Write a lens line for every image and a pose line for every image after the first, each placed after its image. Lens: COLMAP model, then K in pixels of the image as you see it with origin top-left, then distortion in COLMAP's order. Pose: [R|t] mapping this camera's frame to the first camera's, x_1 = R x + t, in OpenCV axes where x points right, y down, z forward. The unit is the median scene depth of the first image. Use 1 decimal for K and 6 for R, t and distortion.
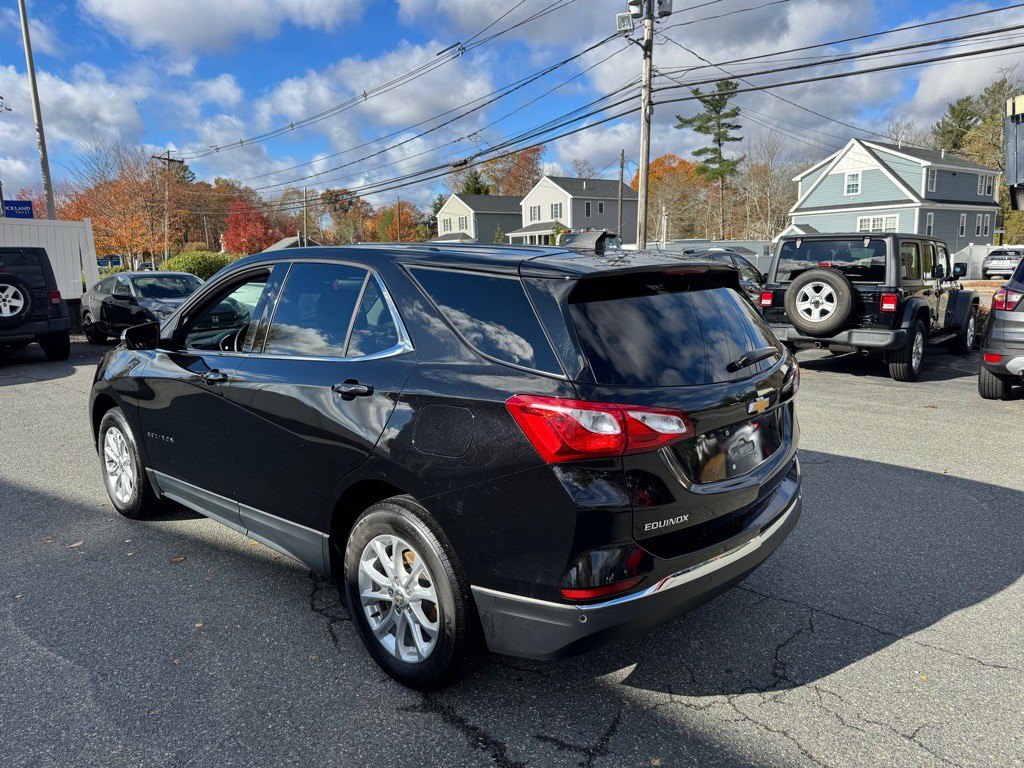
lens RADIAL K [[732.8, 0, 512.0], [0, 732.8, 384.0], [0, 0, 1]] dist [-0.002787, -0.004373]
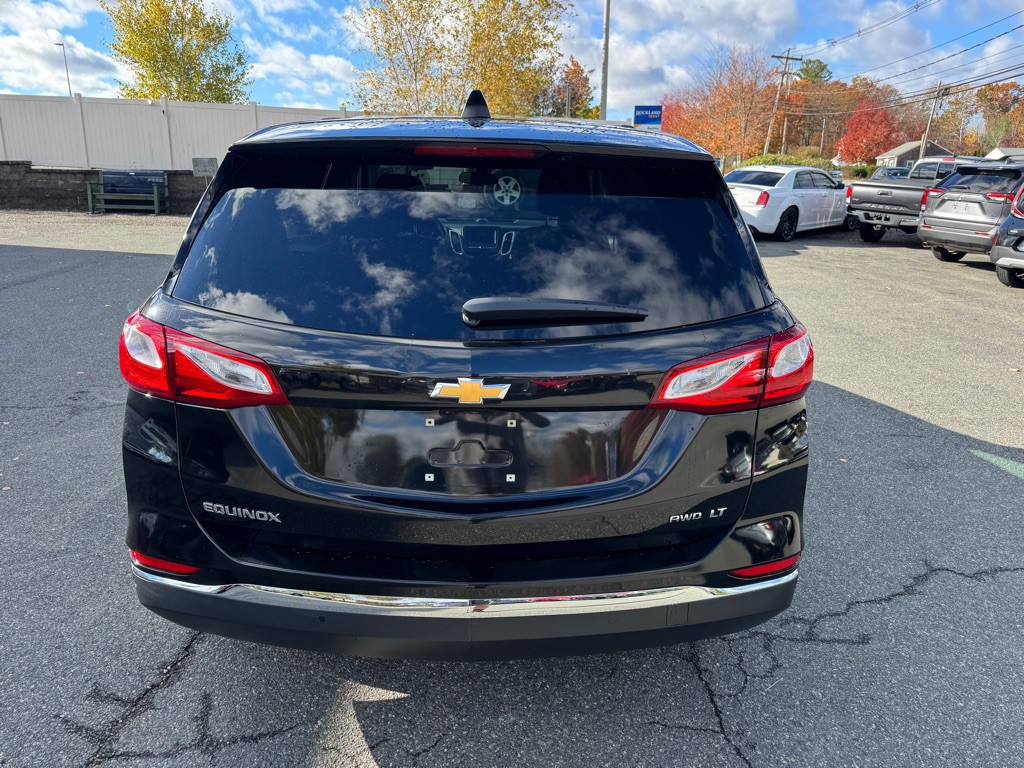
lens RADIAL K [[724.4, 0, 511.8], [0, 724.4, 412.1], [0, 0, 1]] dist [0.051988, -0.059717]
pose [[0.686357, 0.257998, -0.679964, 0.696230], [-0.151448, 0.965168, 0.213341, -0.075491], [0.711321, -0.043449, 0.701523, 0.580537]]
